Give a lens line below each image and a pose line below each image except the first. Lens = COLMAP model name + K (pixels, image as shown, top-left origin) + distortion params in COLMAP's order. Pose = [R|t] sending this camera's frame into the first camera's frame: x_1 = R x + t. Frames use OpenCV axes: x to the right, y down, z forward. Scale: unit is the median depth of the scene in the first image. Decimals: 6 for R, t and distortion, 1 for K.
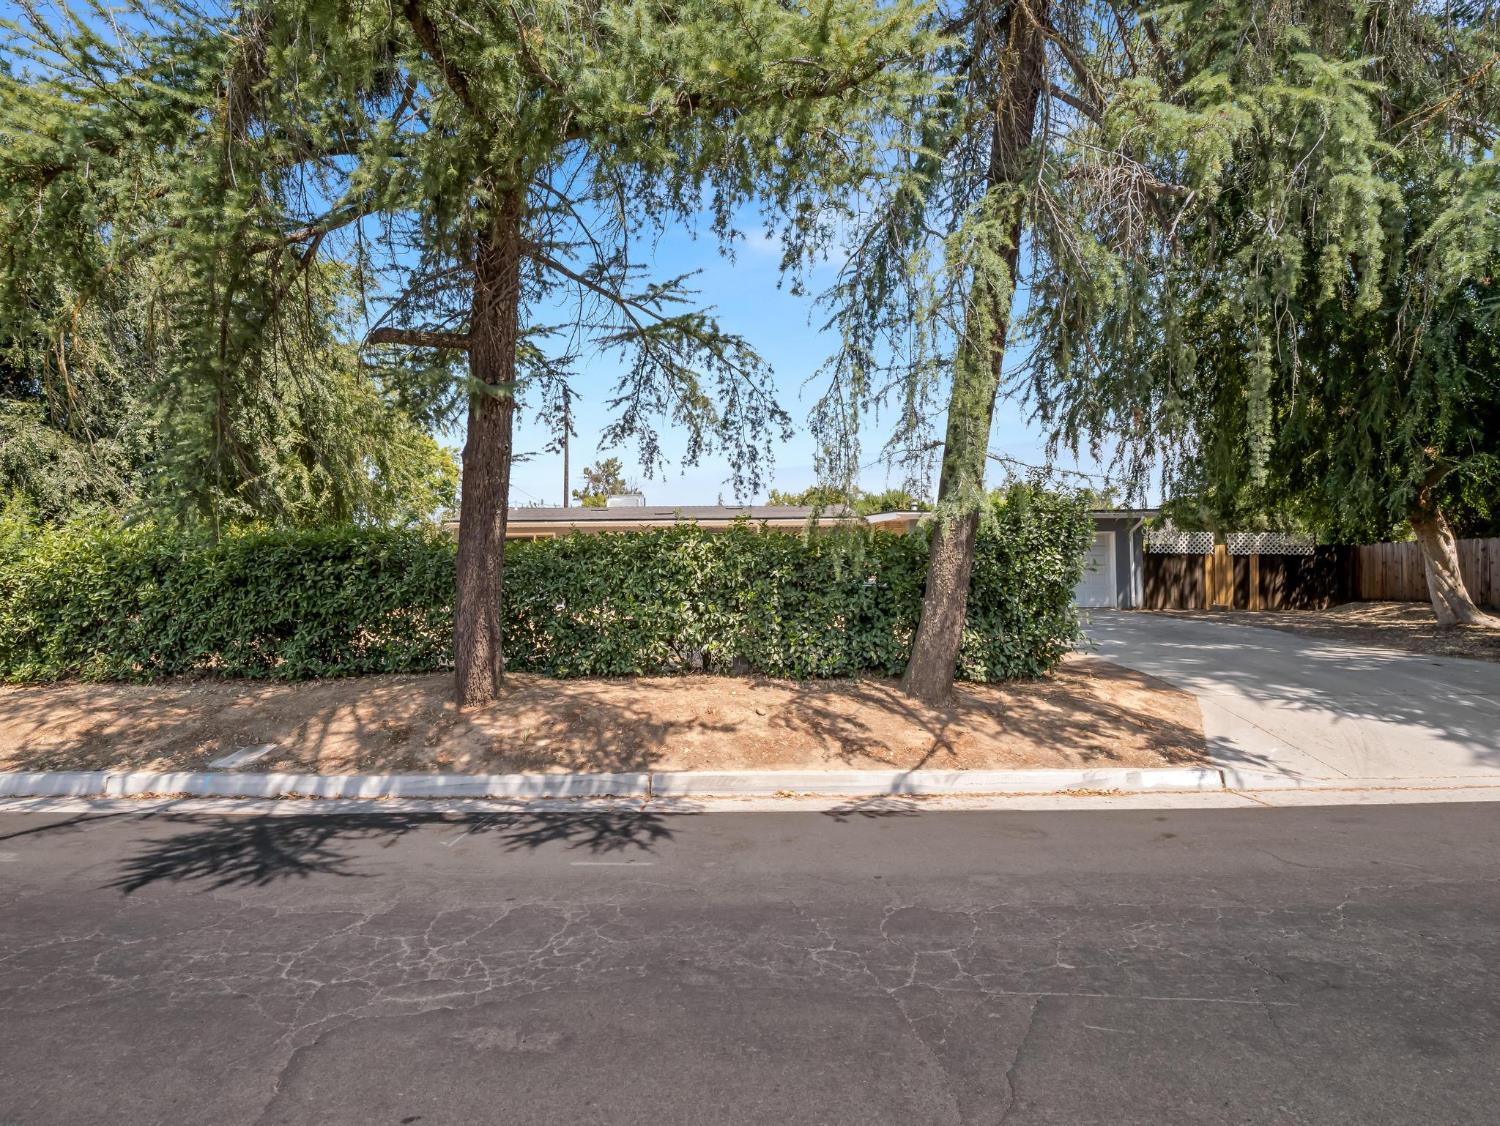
lens RADIAL K [[727.9, 0, 749.9], [0, 727.9, 545.4], [0, 0, 1]] dist [-0.018288, -0.000417]
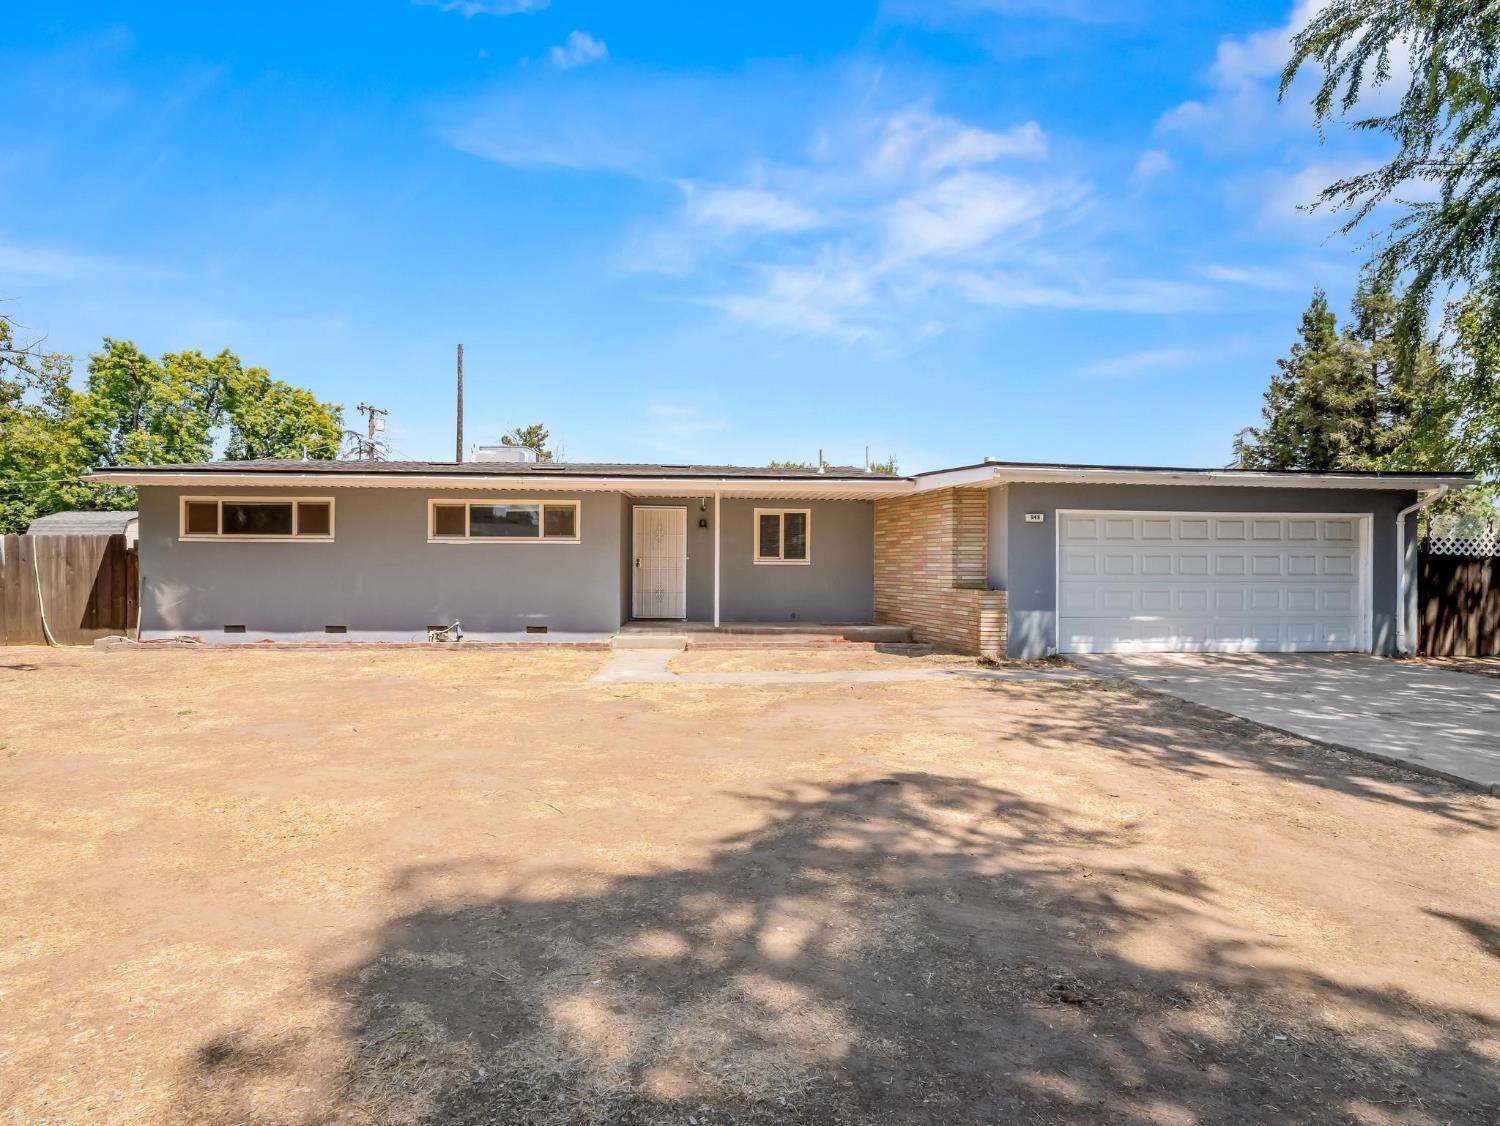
lens RADIAL K [[729.5, 0, 745.8], [0, 729.5, 557.0], [0, 0, 1]] dist [-0.019392, -0.000974]
pose [[0.997564, 0.011748, 0.068767, -0.002337], [-0.014201, 0.999276, 0.035303, 0.000892], [-0.068302, -0.036194, 0.997008, 0.495531]]
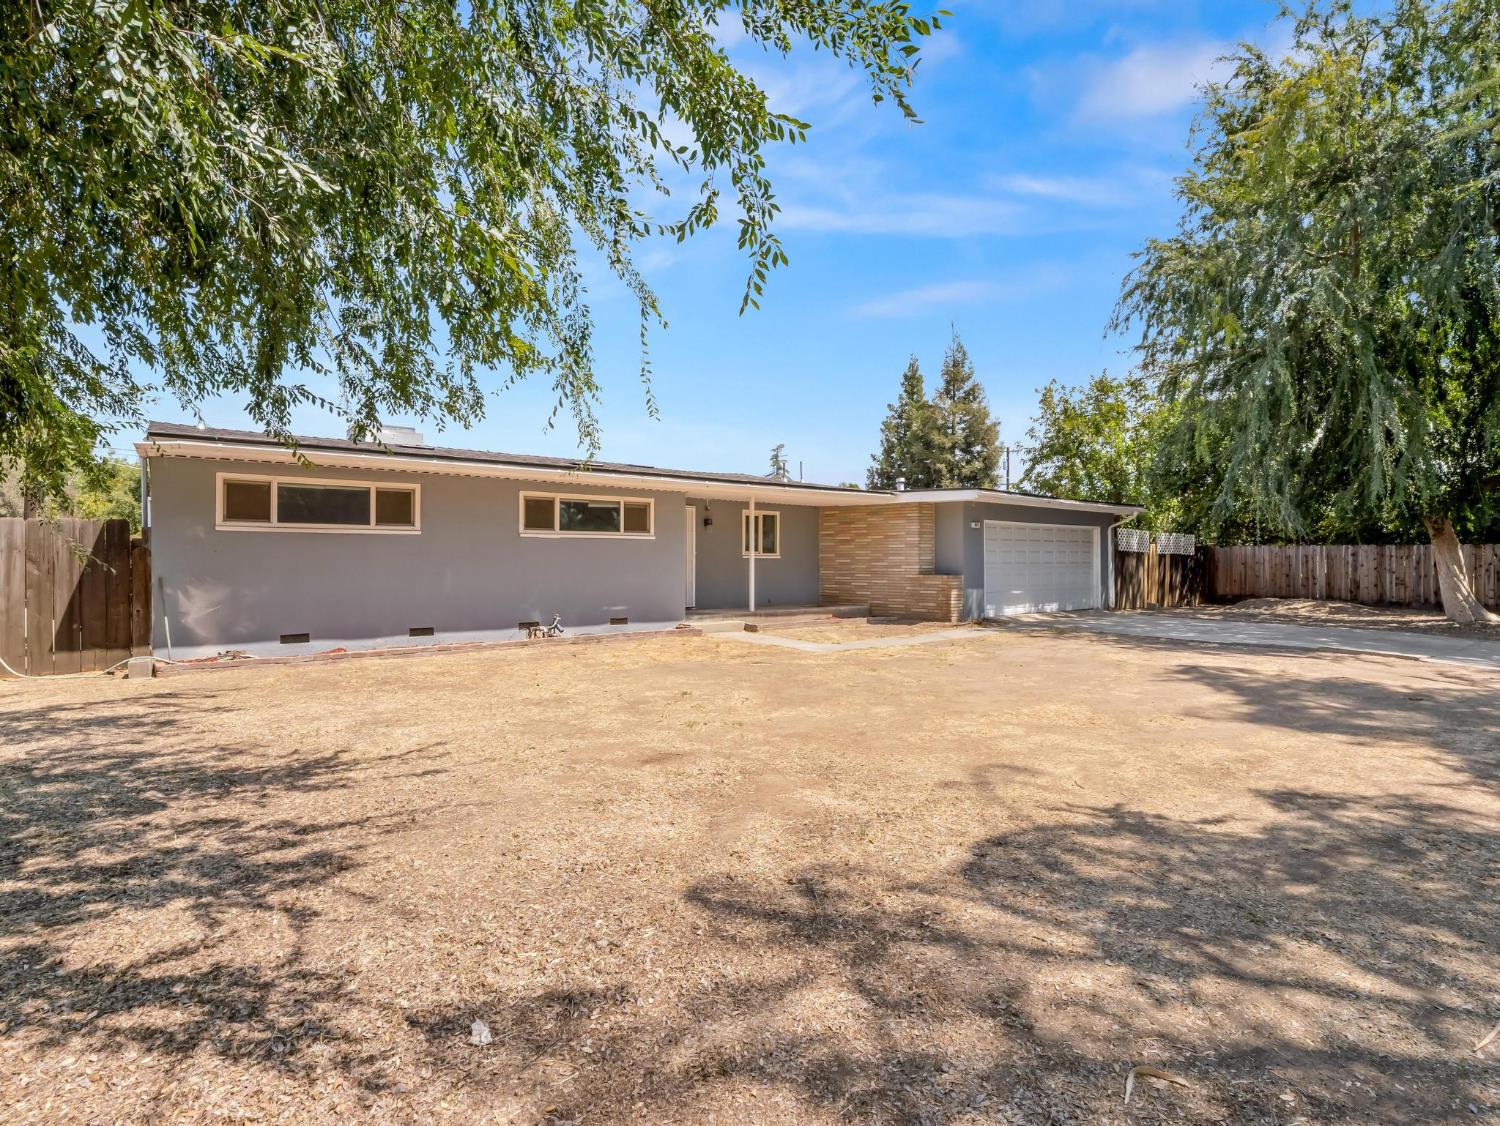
lens RADIAL K [[751.3, 0, 743.7], [0, 751.3, 551.4], [0, 0, 1]] dist [-0.010969, -0.001055]
pose [[0.783609, 0.013370, 0.621111, -0.447497], [-0.033714, 0.999210, 0.021026, 0.007150], [-0.620339, -0.037416, 0.783441, 0.532246]]
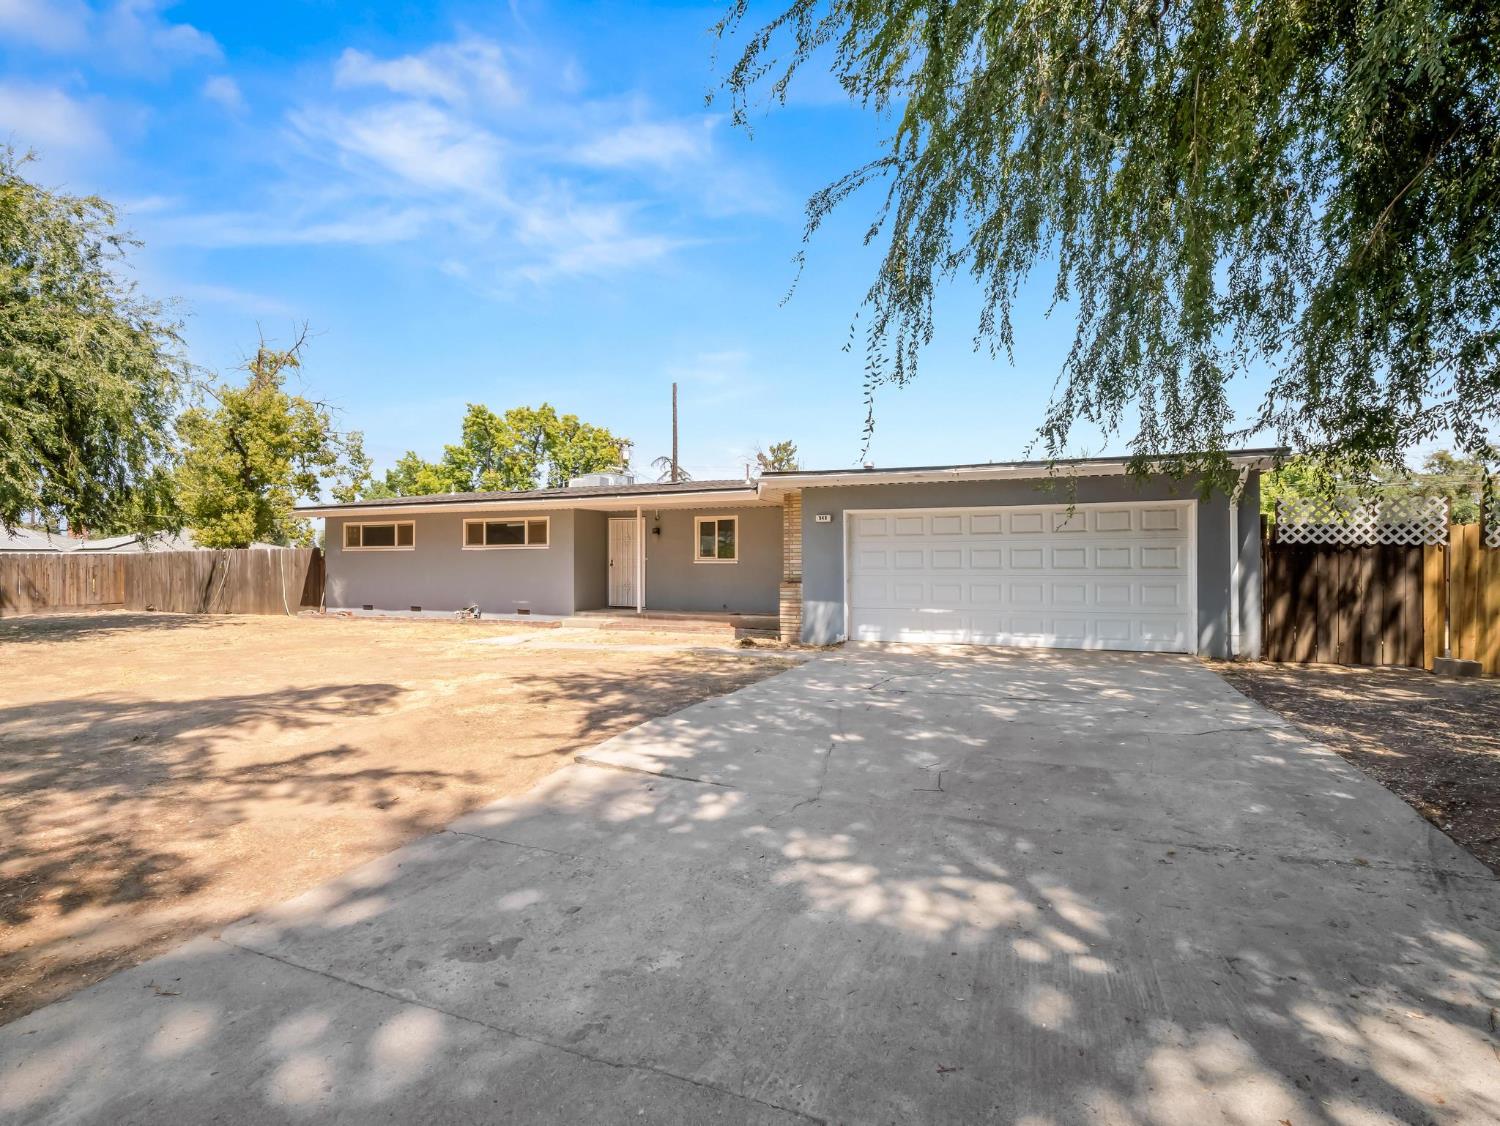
lens RADIAL K [[727.9, 0, 749.9], [0, 727.9, 545.4], [0, 0, 1]] dist [-0.018288, -0.000417]
pose [[0.930372, -0.006256, -0.366563, 0.404387], [0.011719, 0.999851, 0.012680, 0.001838], [0.366429, -0.016093, 0.930307, 0.435535]]
